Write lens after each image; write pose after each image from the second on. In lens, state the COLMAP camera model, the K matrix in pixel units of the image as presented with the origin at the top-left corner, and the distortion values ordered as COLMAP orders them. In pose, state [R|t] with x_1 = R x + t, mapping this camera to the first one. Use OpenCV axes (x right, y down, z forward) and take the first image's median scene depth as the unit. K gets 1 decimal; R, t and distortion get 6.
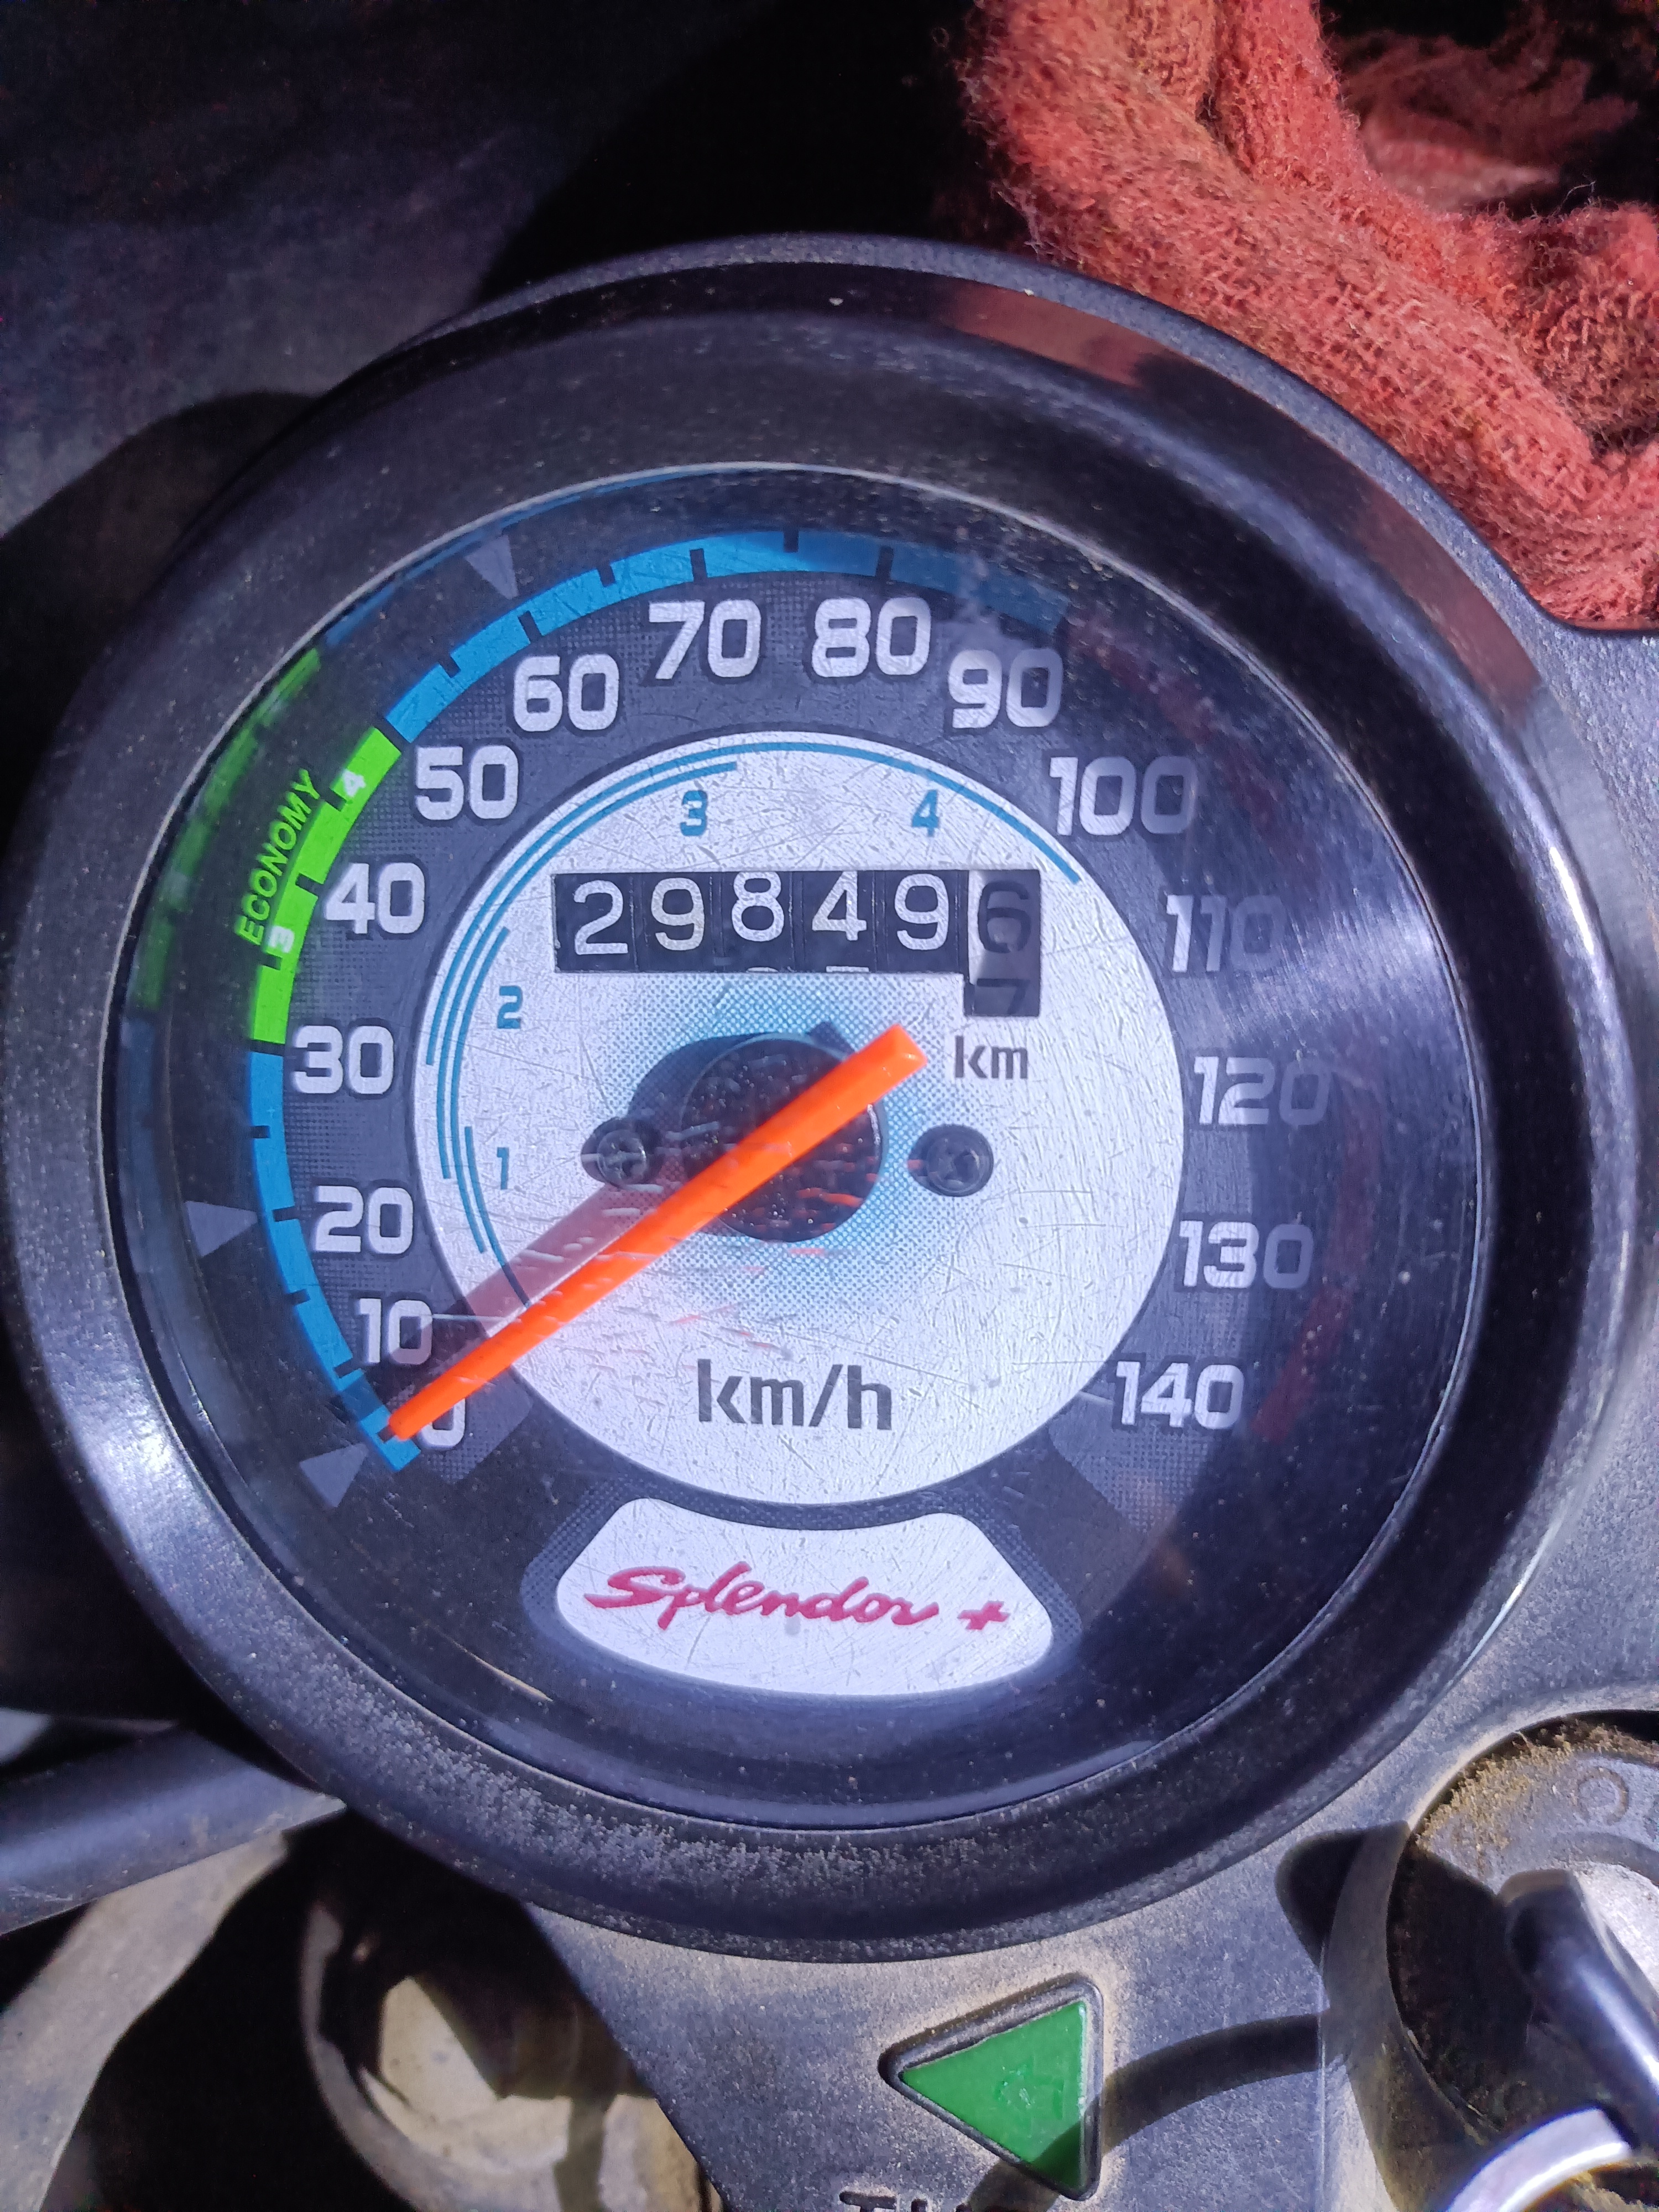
lens RADIAL K [[1852.2, 0, 814.6], [0, 1852.2, 1111.1], [0, 0, 1]] dist [-0.060480, 0.007215]
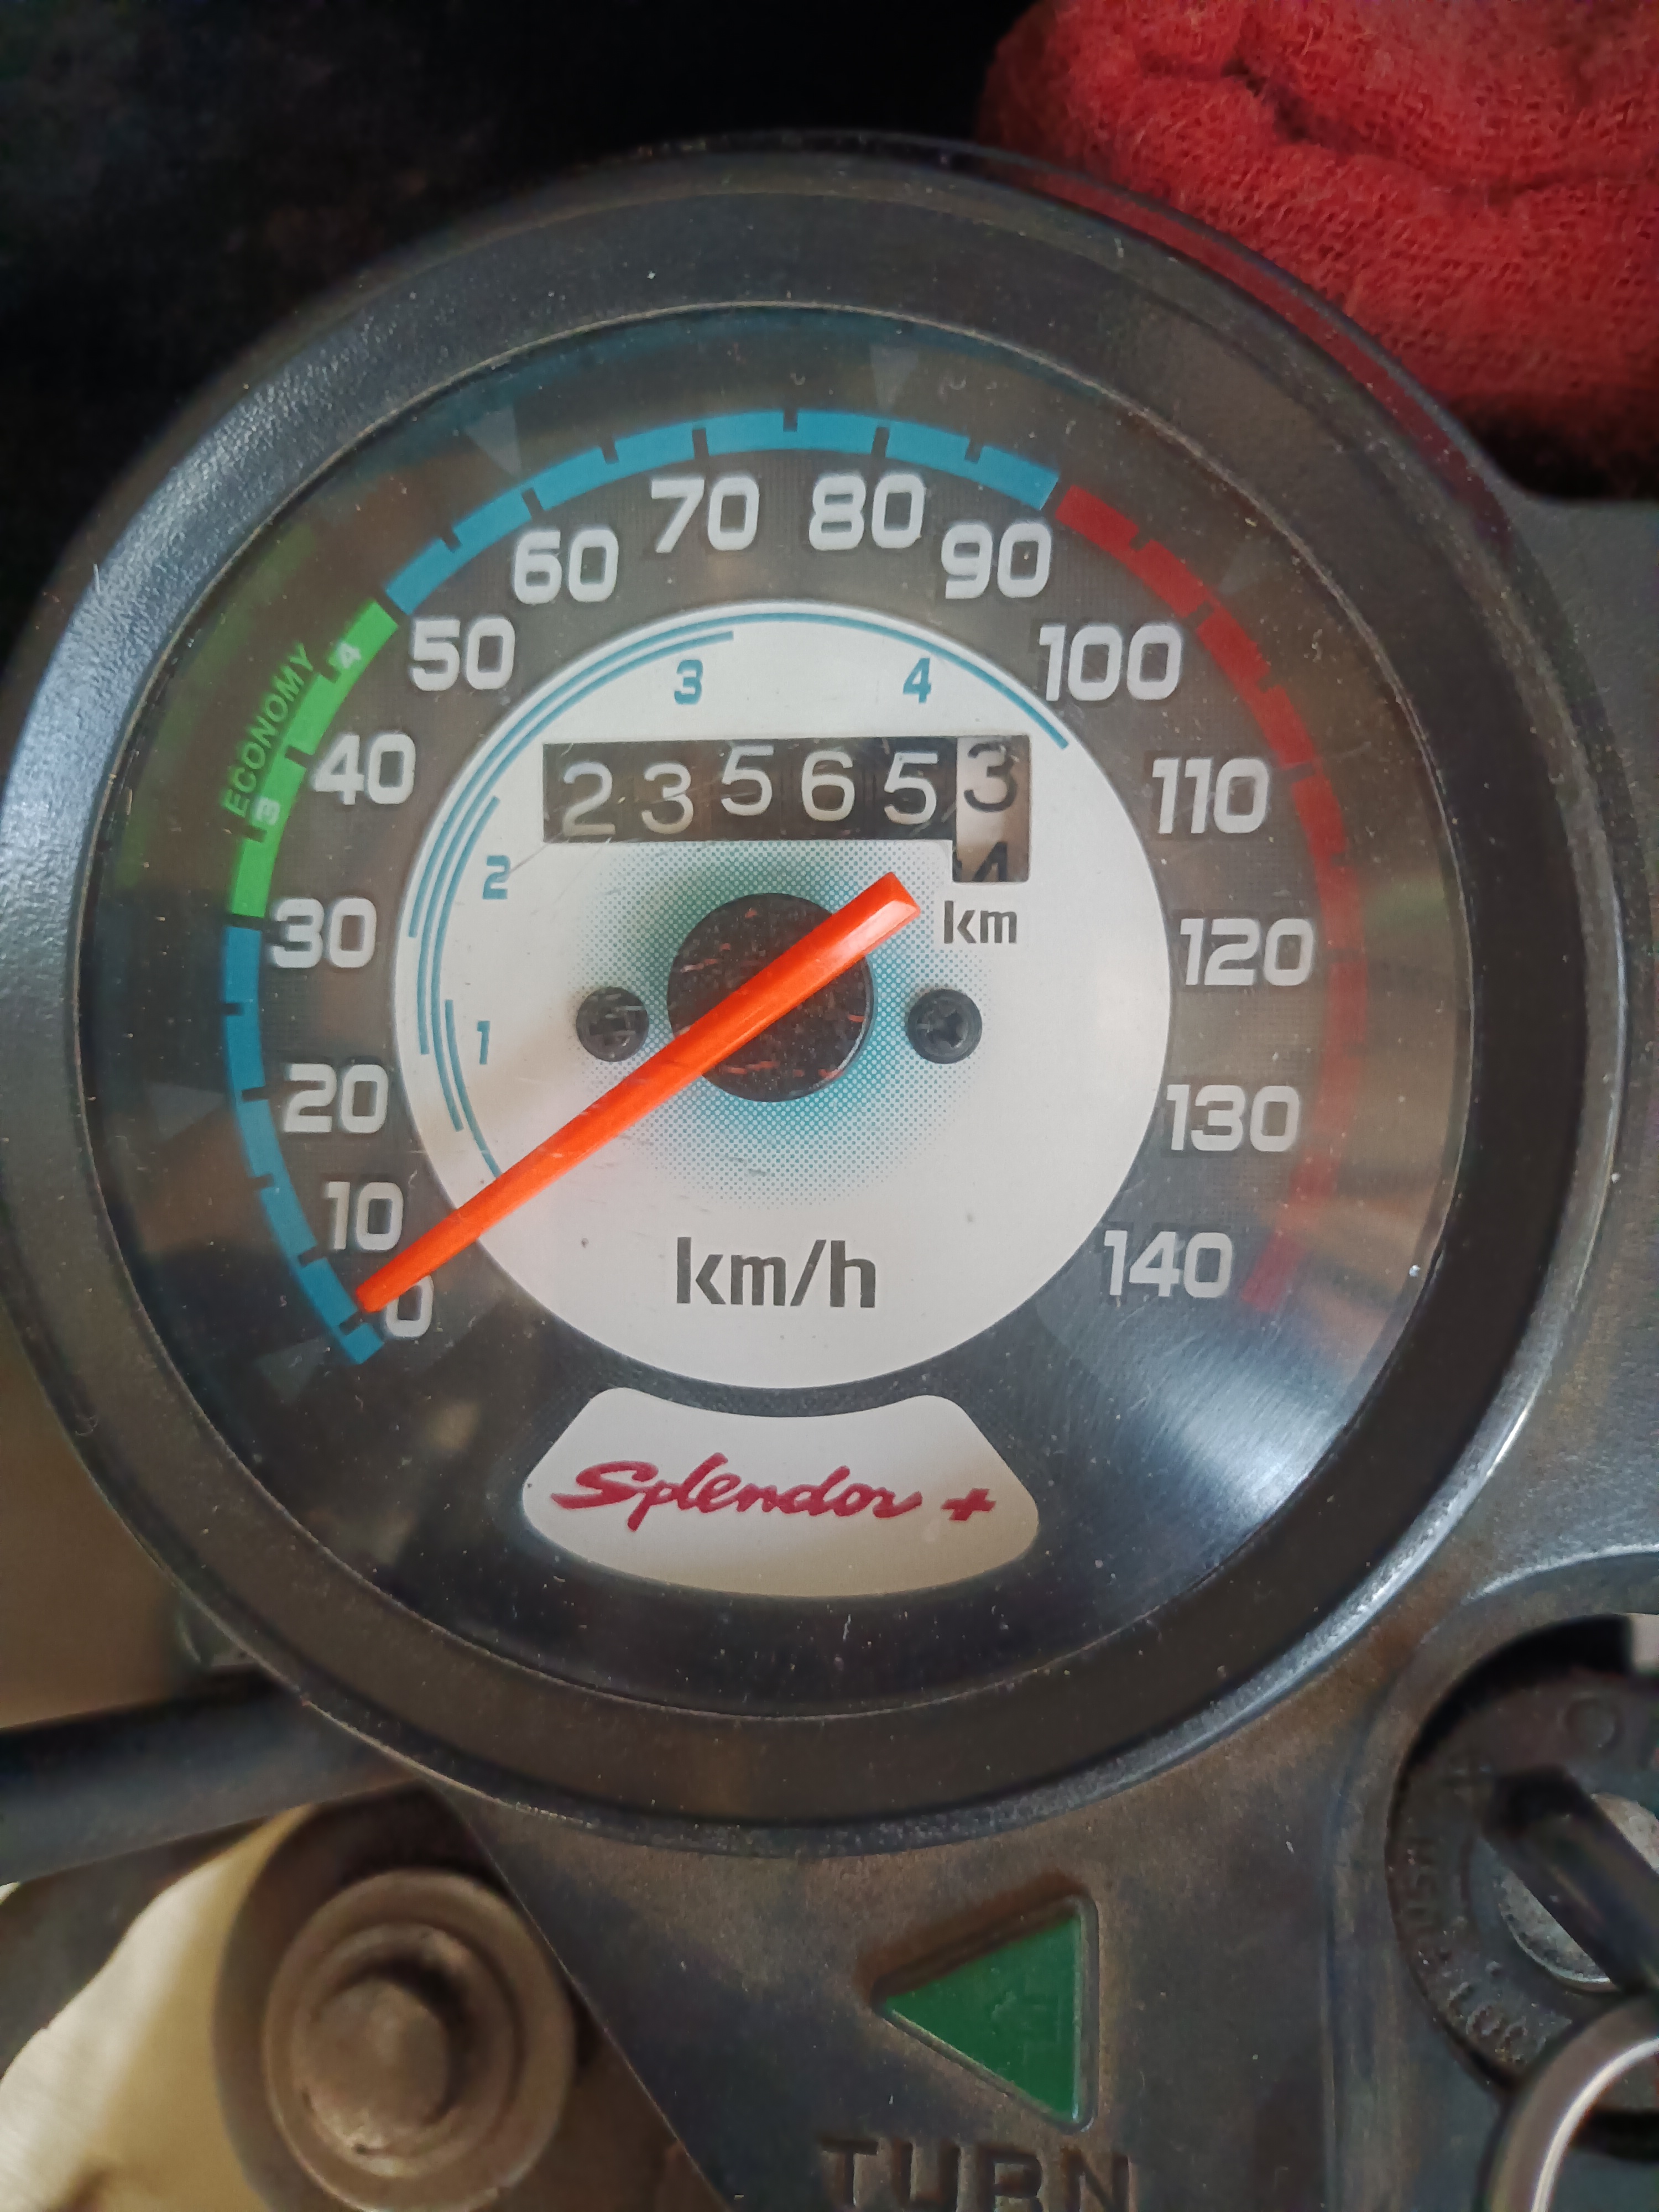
lens RADIAL K [[1852.2, 0, 822.0], [0, 1852.2, 1084.7], [0, 0, 1]] dist [-0.060480, 0.007215]
pose [[0.998413, 0.016971, 0.053692, -0.042300], [-0.010108, 0.992029, -0.125603, 0.183239], [-0.055395, 0.124861, 0.990627, 0.016680]]
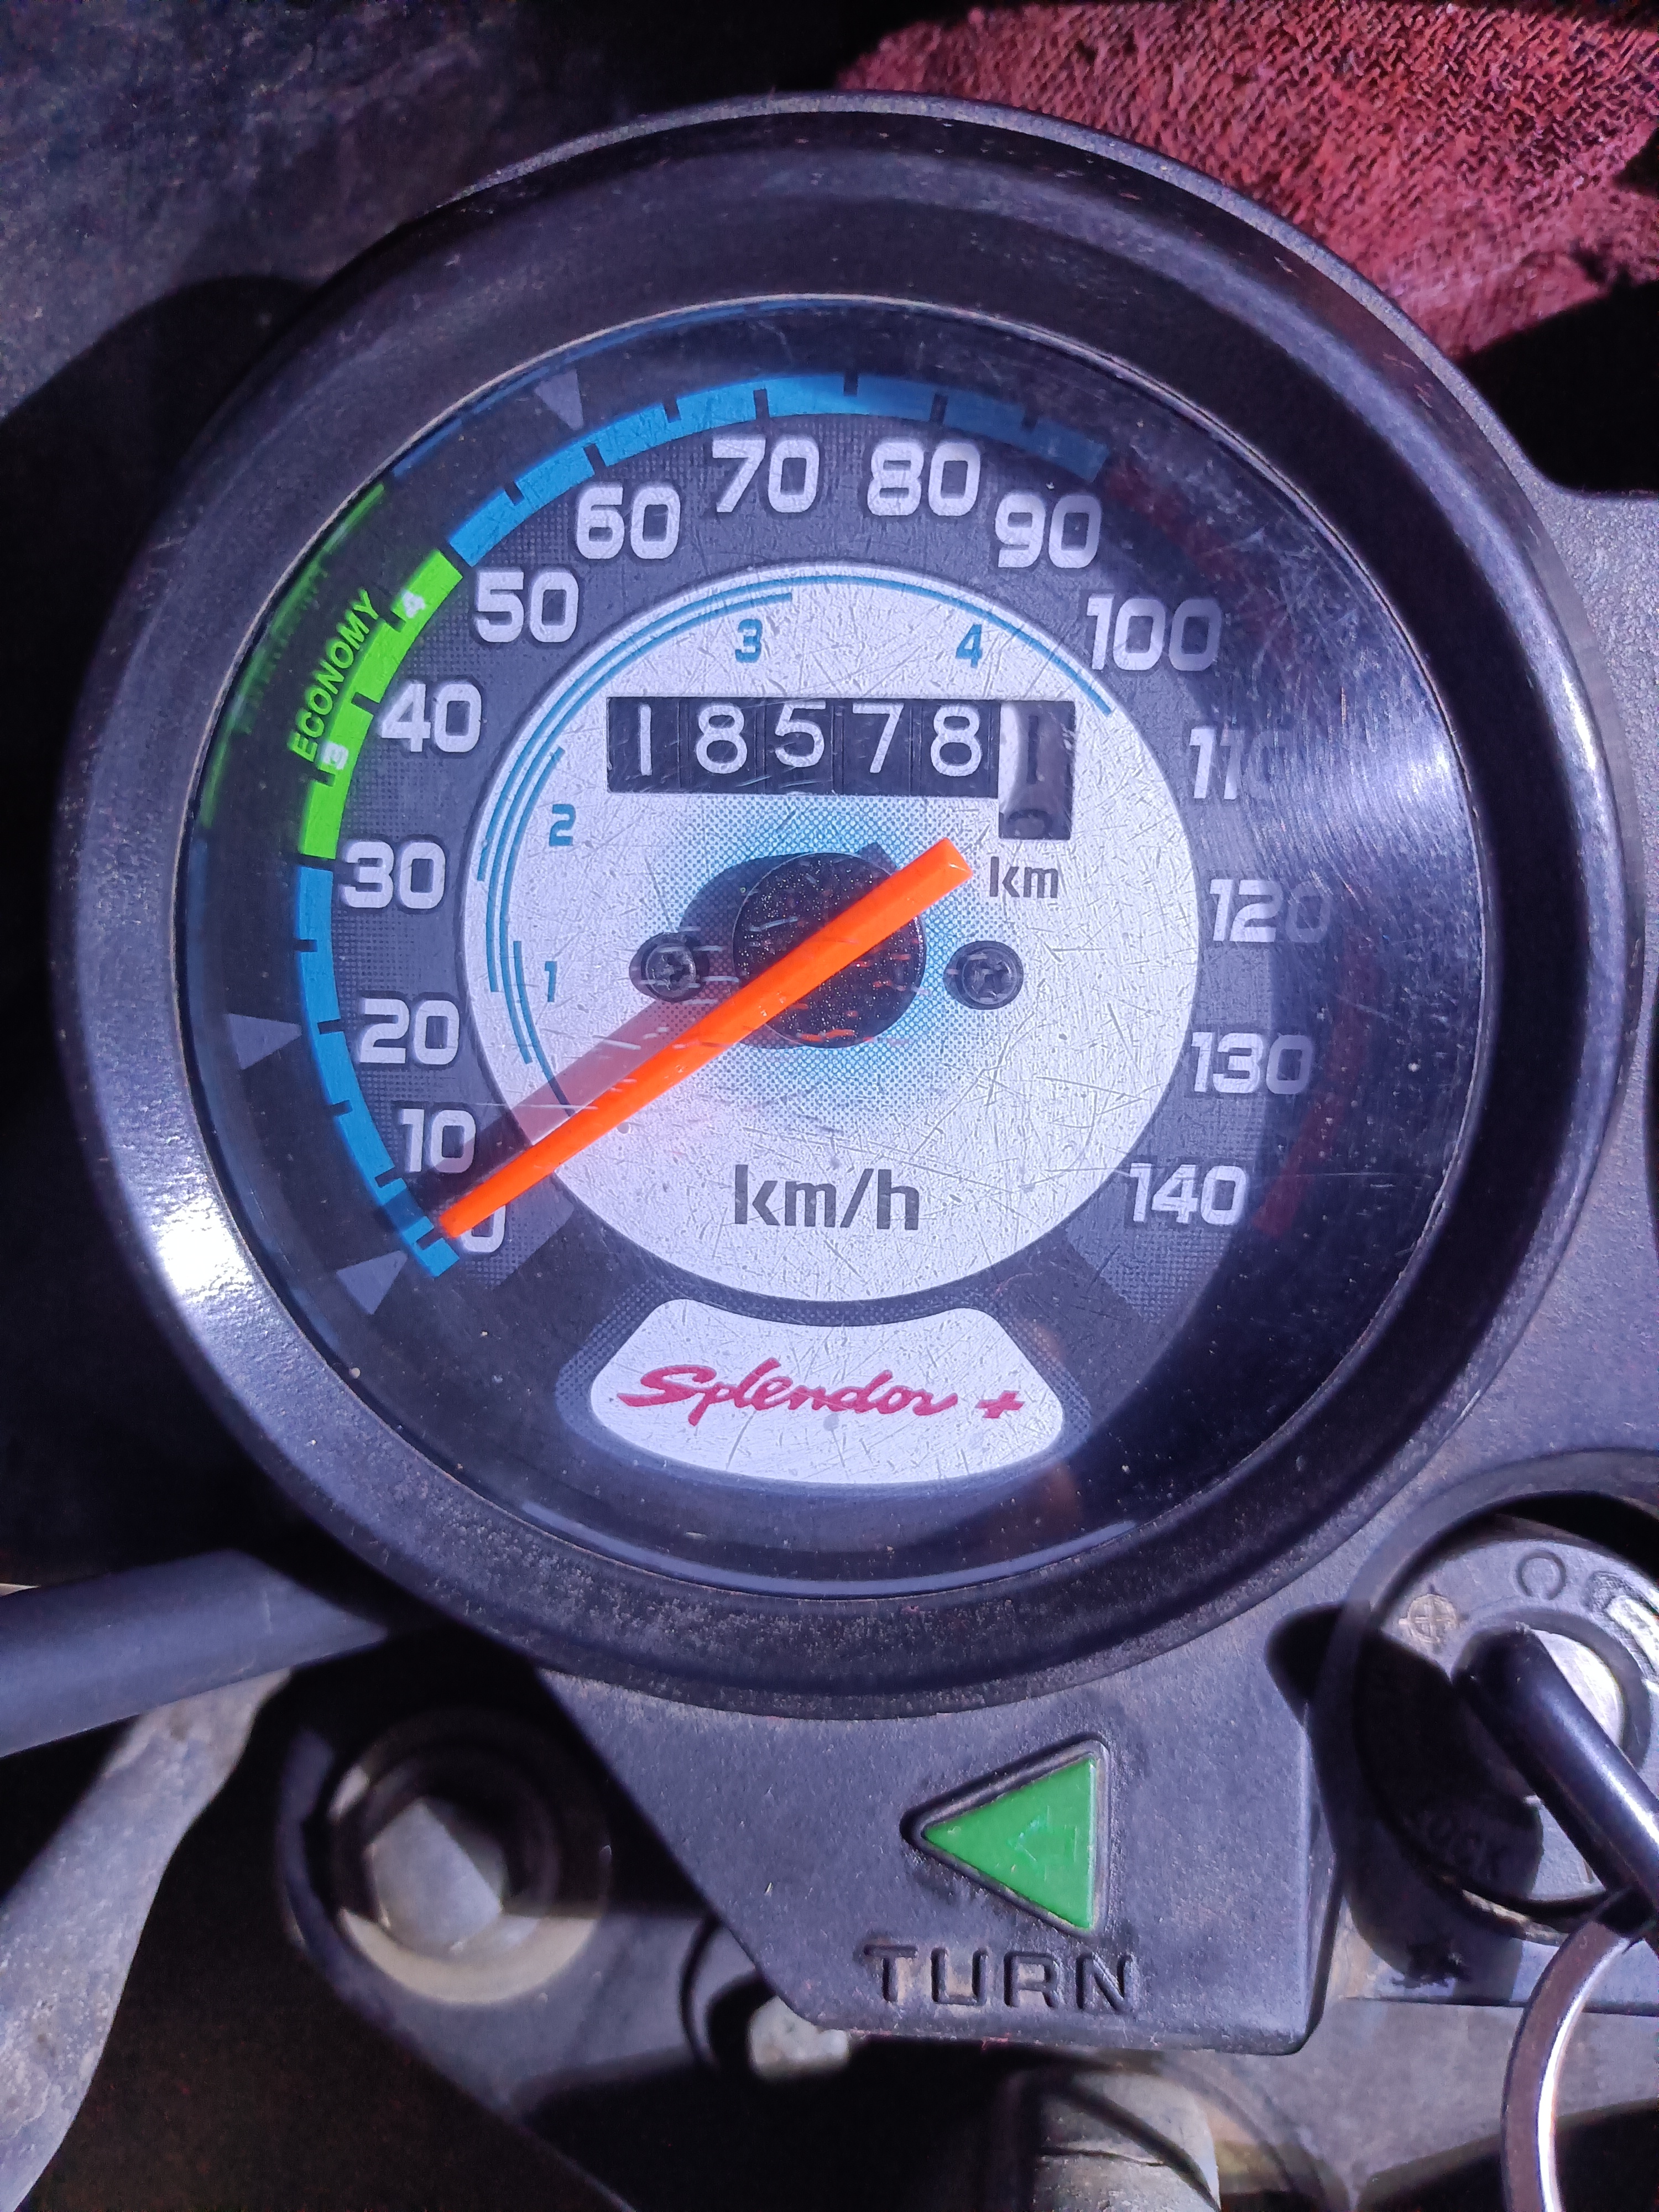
lens RADIAL K [[1852.2, 0, 826.1], [0, 1852.2, 1108.8], [0, 0, 1]] dist [-0.060480, 0.007215]
pose [[0.994555, 0.009876, 0.103741, -0.126497], [-0.011825, 0.999765, 0.018191, 0.085846], [-0.103537, -0.019318, 0.994438, -0.058968]]
